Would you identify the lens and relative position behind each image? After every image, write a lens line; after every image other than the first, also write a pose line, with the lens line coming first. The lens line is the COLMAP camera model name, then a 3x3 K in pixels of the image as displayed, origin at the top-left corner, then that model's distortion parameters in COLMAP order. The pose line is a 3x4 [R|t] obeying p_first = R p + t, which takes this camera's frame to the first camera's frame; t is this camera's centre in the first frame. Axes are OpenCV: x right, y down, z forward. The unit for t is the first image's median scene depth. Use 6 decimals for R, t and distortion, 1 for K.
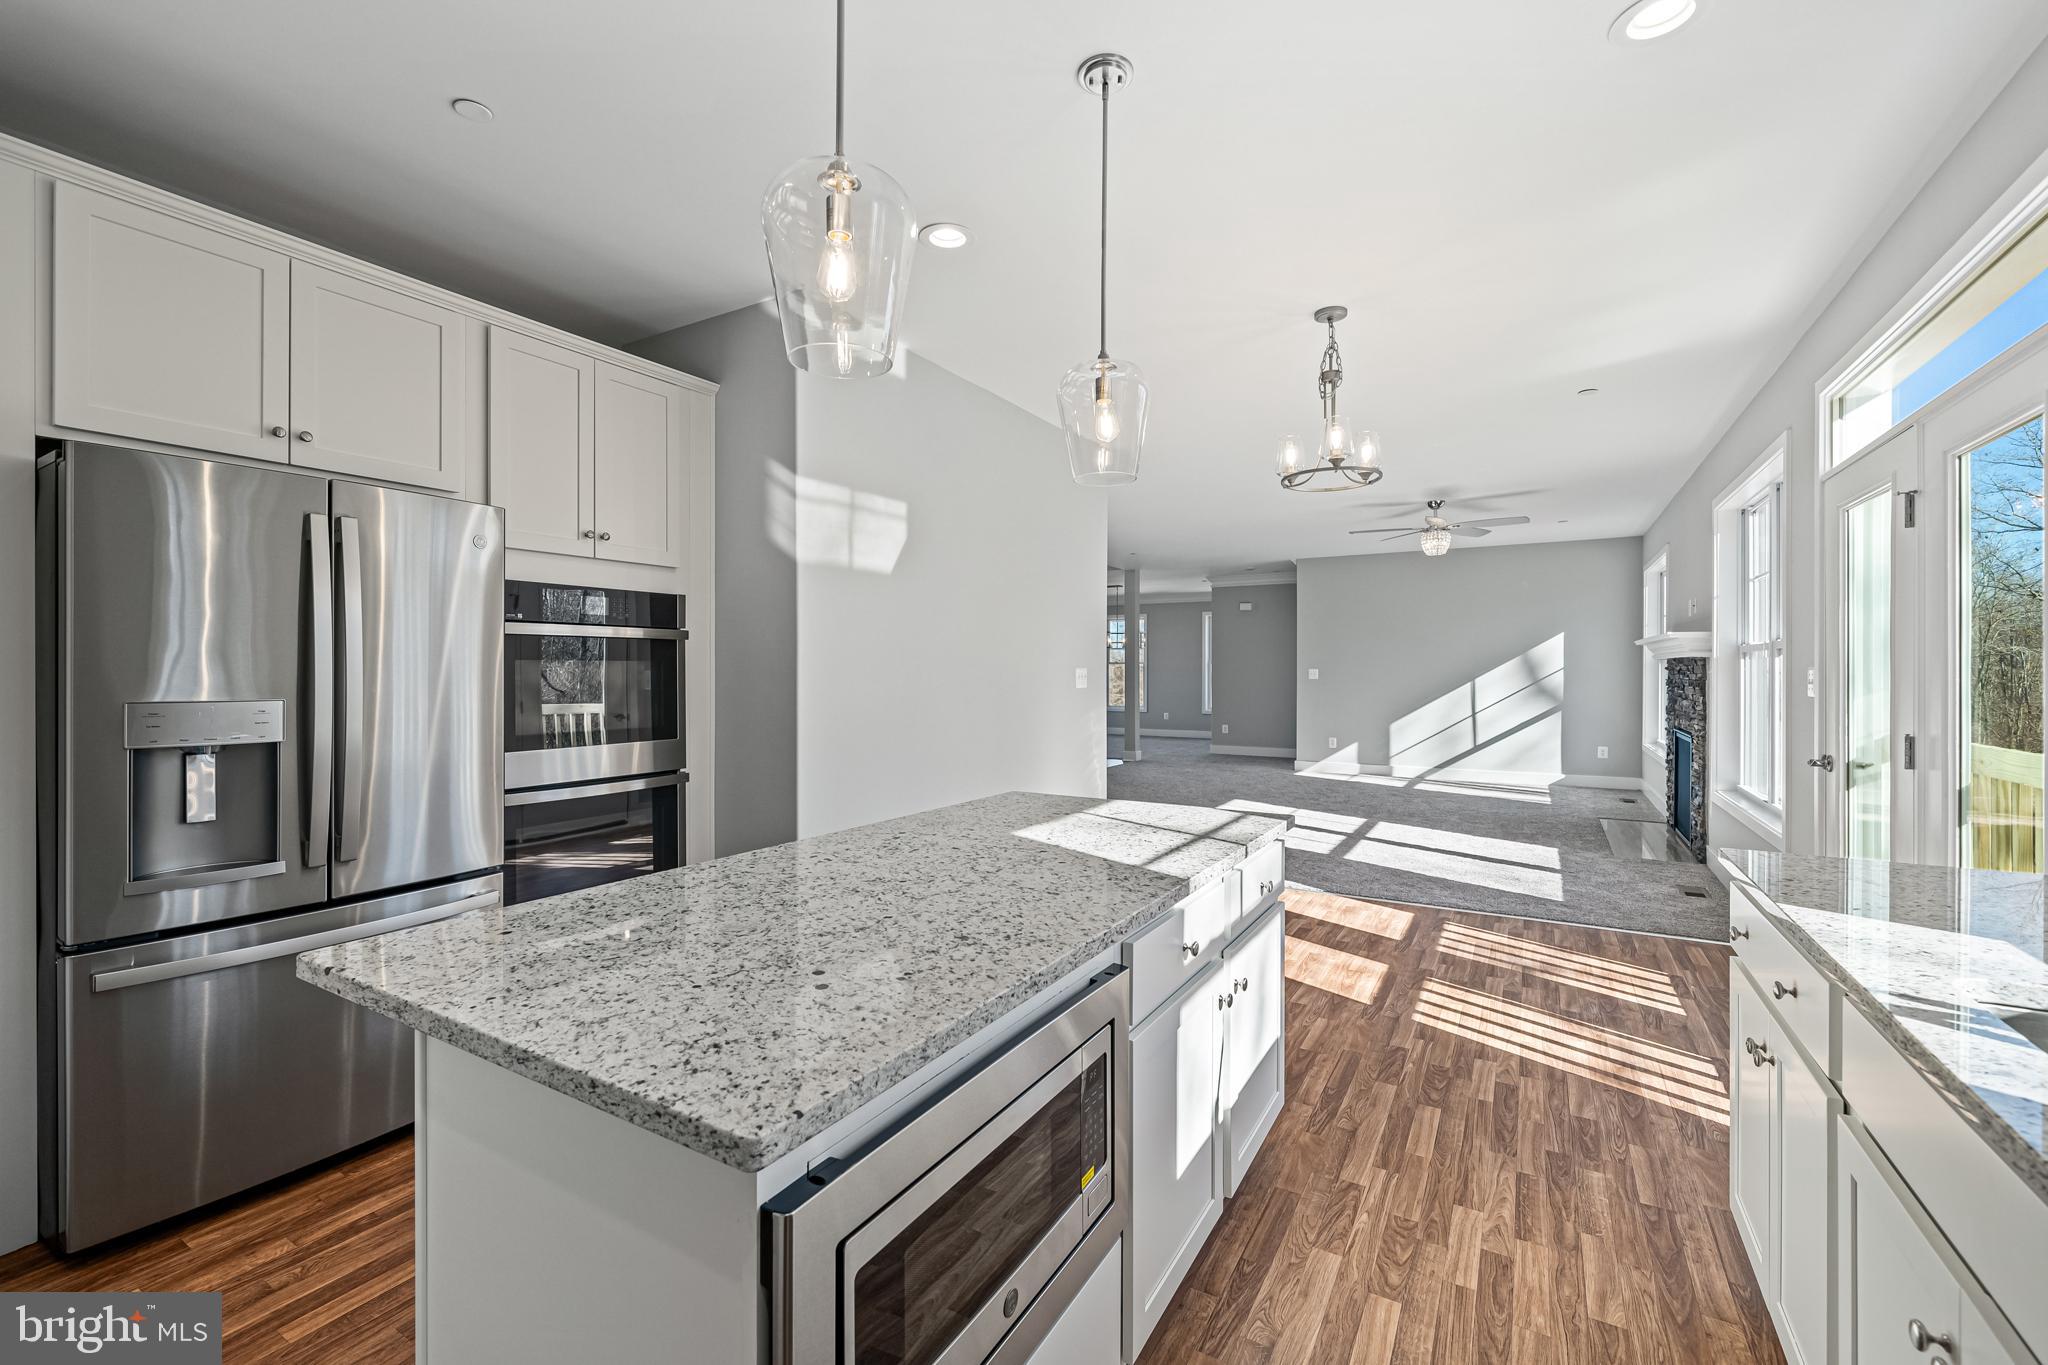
lens RADIAL K [[857.9, 0, 1026.3], [0, 857.9, 672.7], [0, 0, 1]] dist [-0.000722, -0.000007]
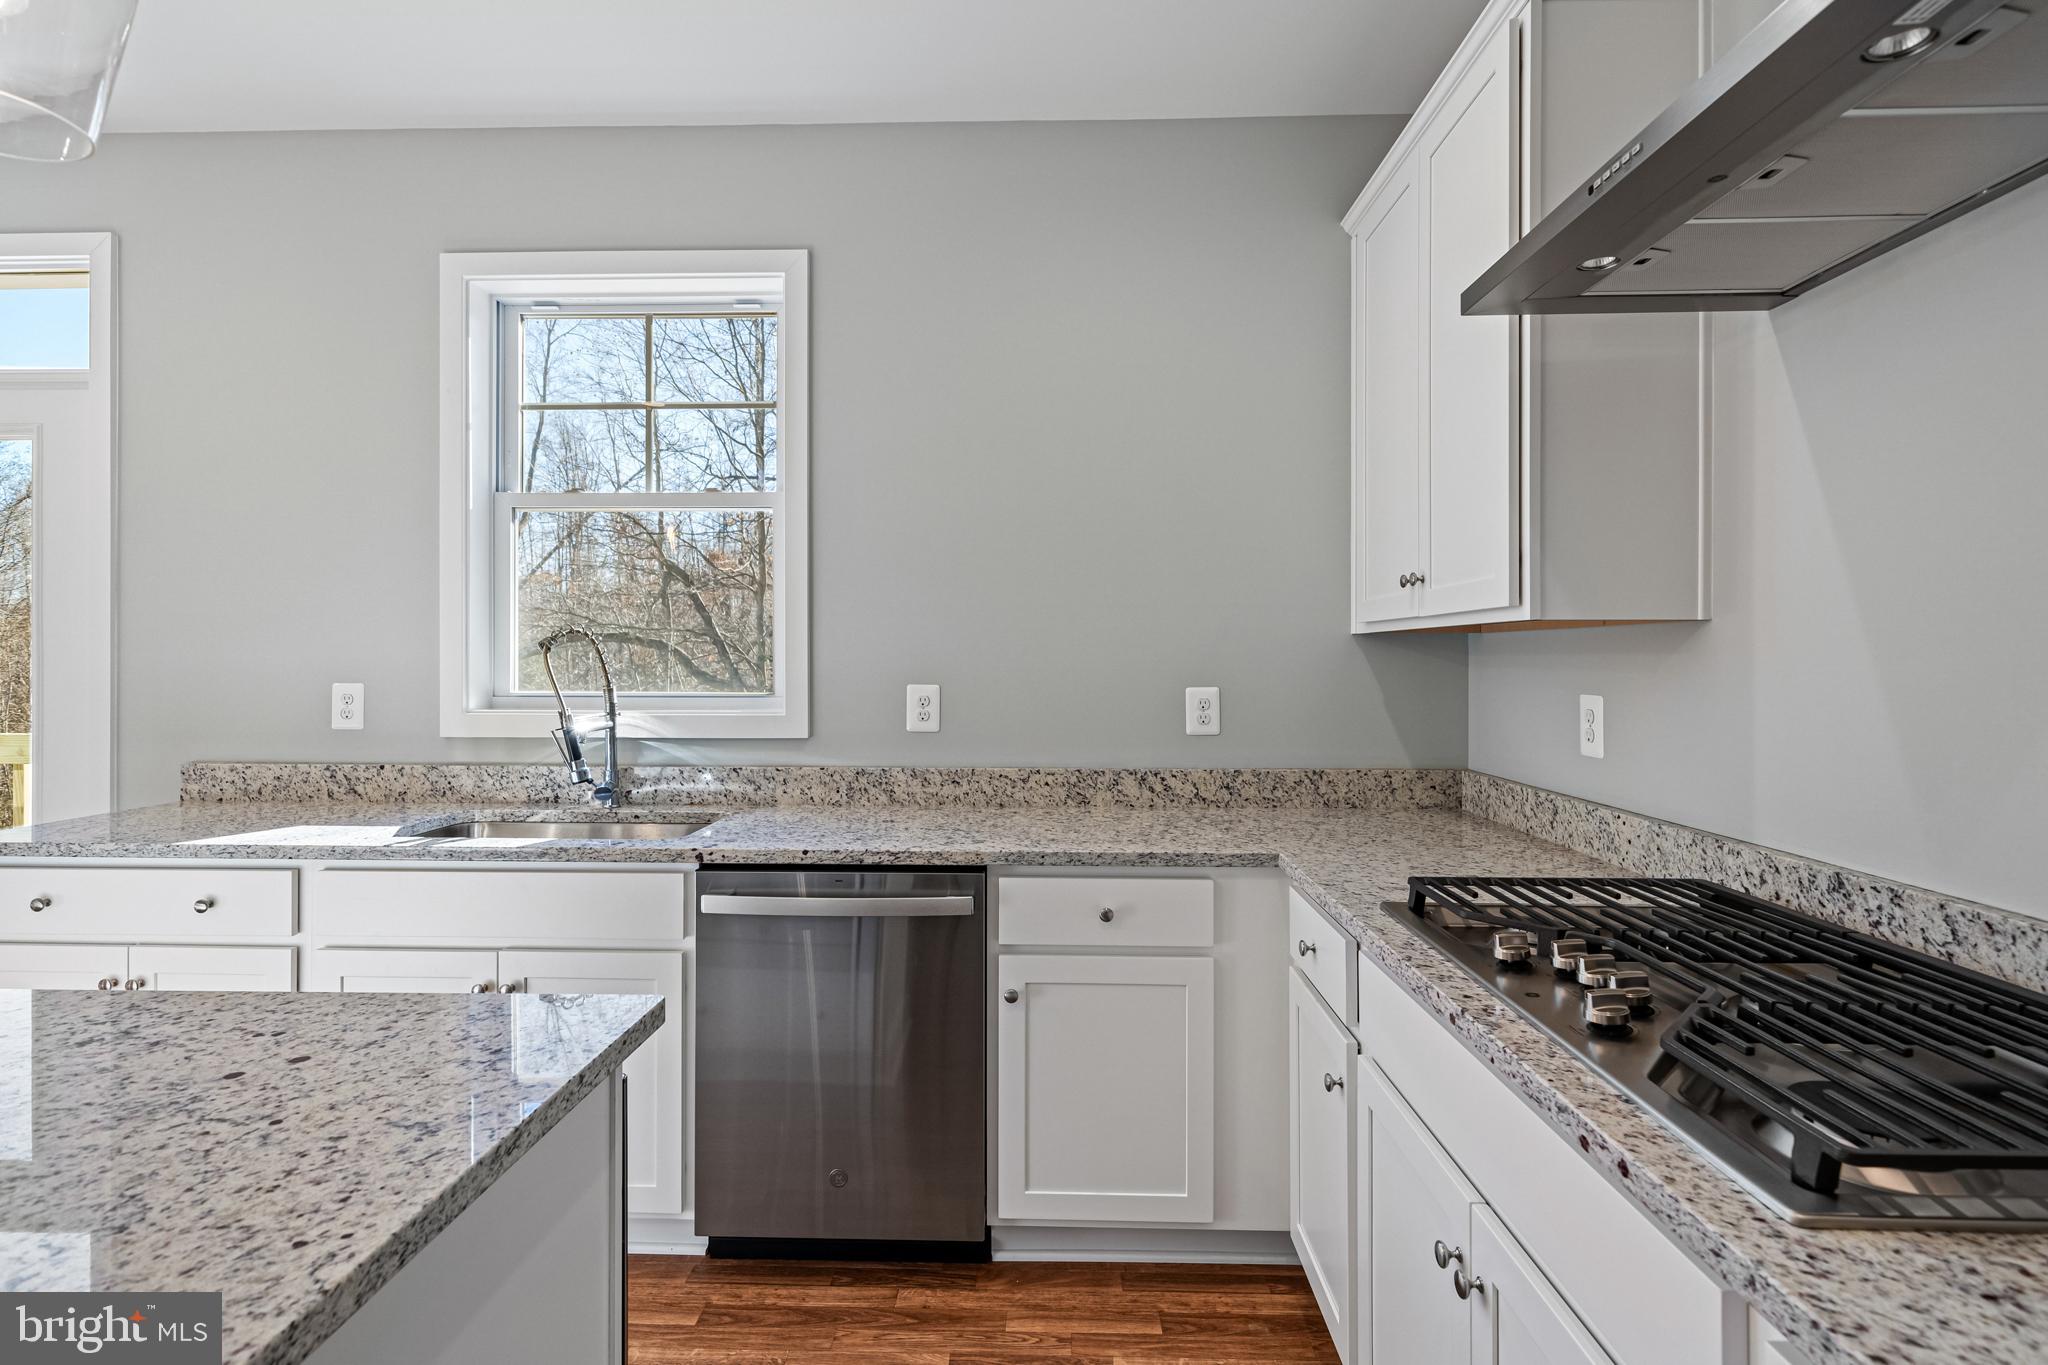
lens RADIAL K [[1018.7, 0, 1021.5], [0, 1018.7, 658.5], [0, 0, 1]] dist [0.001395, -0.001072]
pose [[-0.484292, -0.002853, 0.874902, -0.519464], [-0.001312, 0.999996, 0.002535, -0.003091], [-0.874905, 0.000080, -0.484294, 0.327281]]
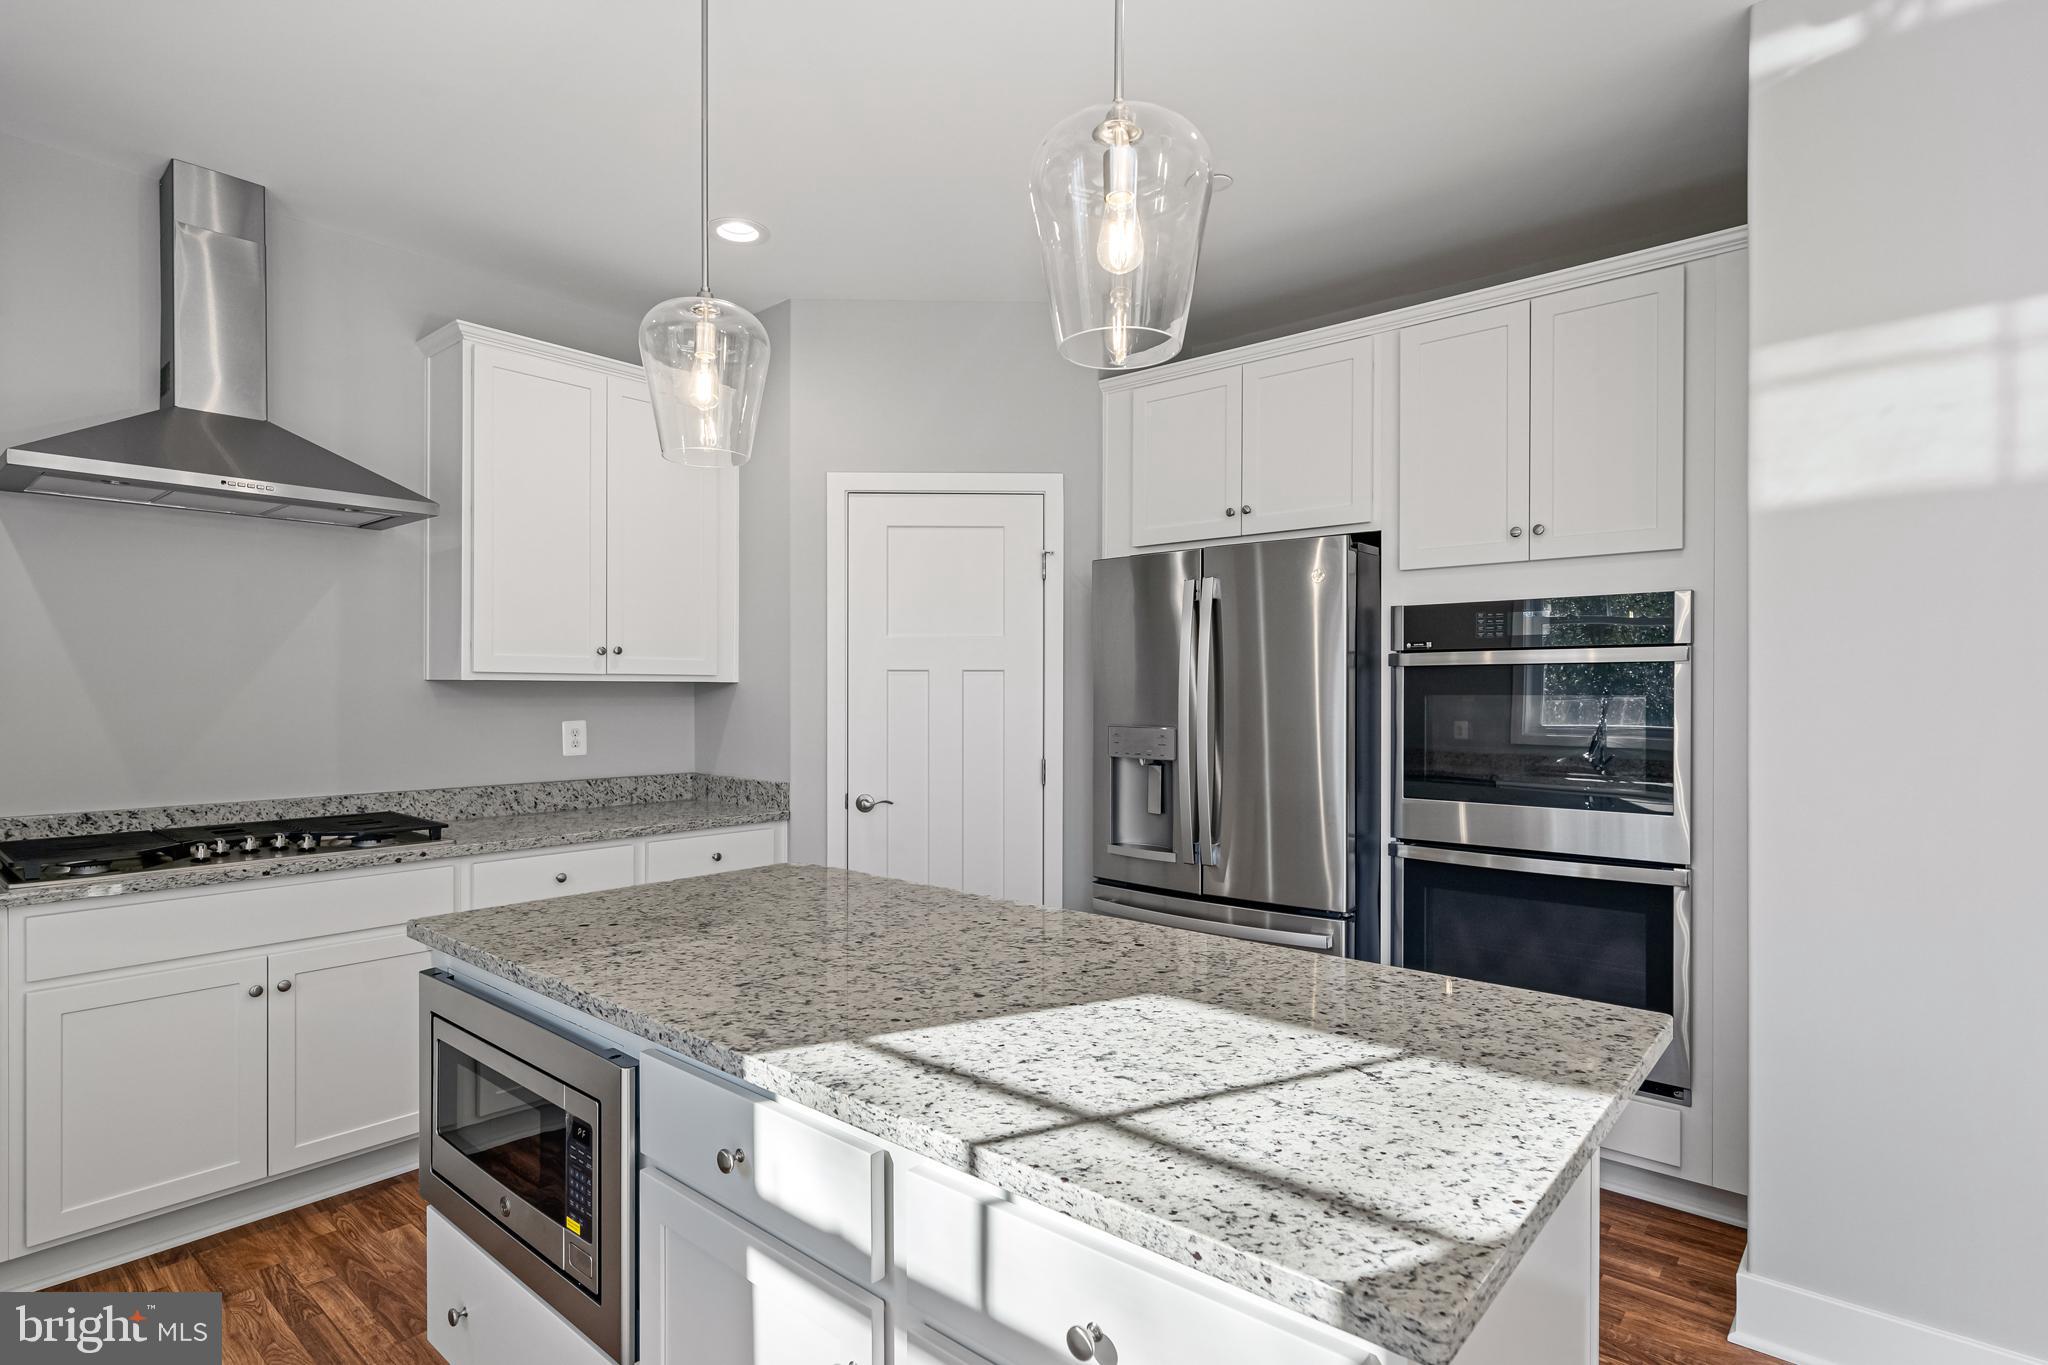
lens RADIAL K [[1037.3, 0, 1015.4], [0, 1037.3, 690.4], [0, 0, 1]] dist [-0.000445, -0.000464]
pose [[-0.169408, -0.003847, -0.985538, 0.527251], [-0.004148, 0.999986, -0.003191, -0.014569], [0.985537, 0.003547, -0.169422, 0.765654]]
